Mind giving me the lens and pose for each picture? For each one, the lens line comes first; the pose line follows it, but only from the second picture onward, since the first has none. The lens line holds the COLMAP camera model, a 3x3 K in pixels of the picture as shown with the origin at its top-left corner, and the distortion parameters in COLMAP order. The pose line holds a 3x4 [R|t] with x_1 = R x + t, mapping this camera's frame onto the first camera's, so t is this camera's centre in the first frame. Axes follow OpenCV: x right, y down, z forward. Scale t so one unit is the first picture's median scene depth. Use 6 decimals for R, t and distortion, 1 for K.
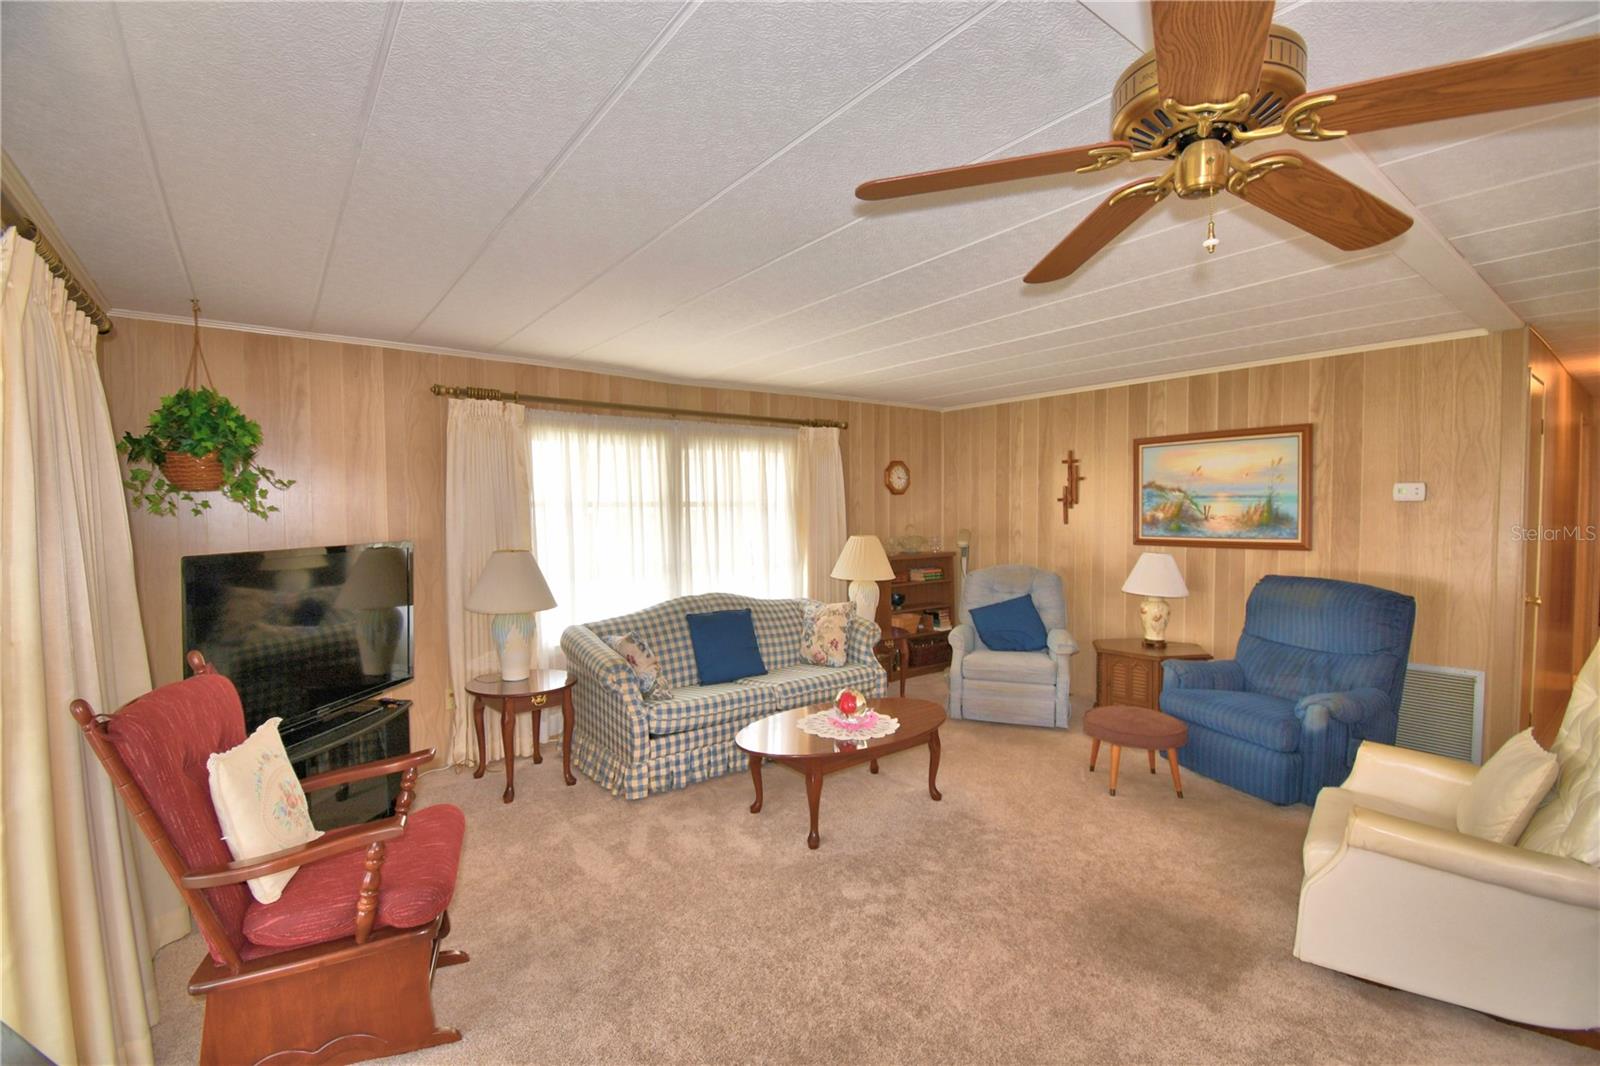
lens RADIAL K [[704.1, 0, 799.6], [0, 704.1, 536.5], [0, 0, 1]] dist [-0.006685, -0.008260]
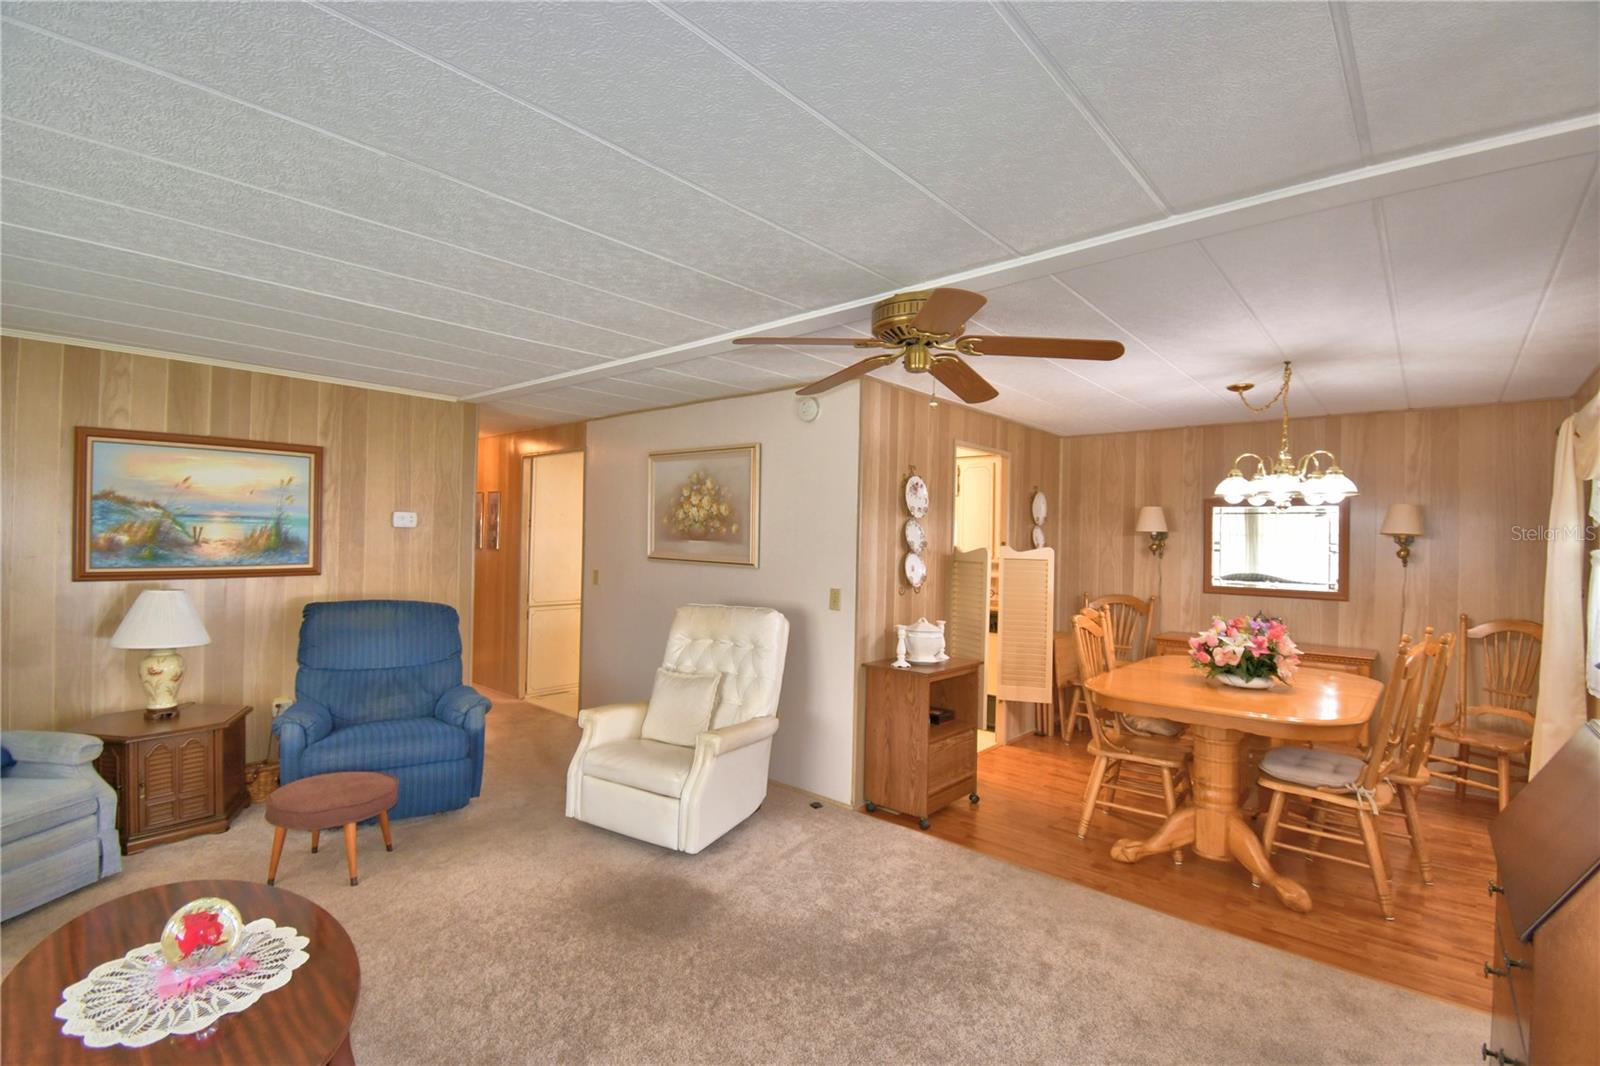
lens RADIAL K [[704.1, 0, 796.4], [0, 704.1, 531.8], [0, 0, 1]] dist [-0.006685, -0.008260]
pose [[-0.186365, 0.007449, 0.982452, -0.348208], [0.020305, 0.999787, -0.003728, -0.022237], [-0.982271, 0.019253, -0.186477, 0.496740]]
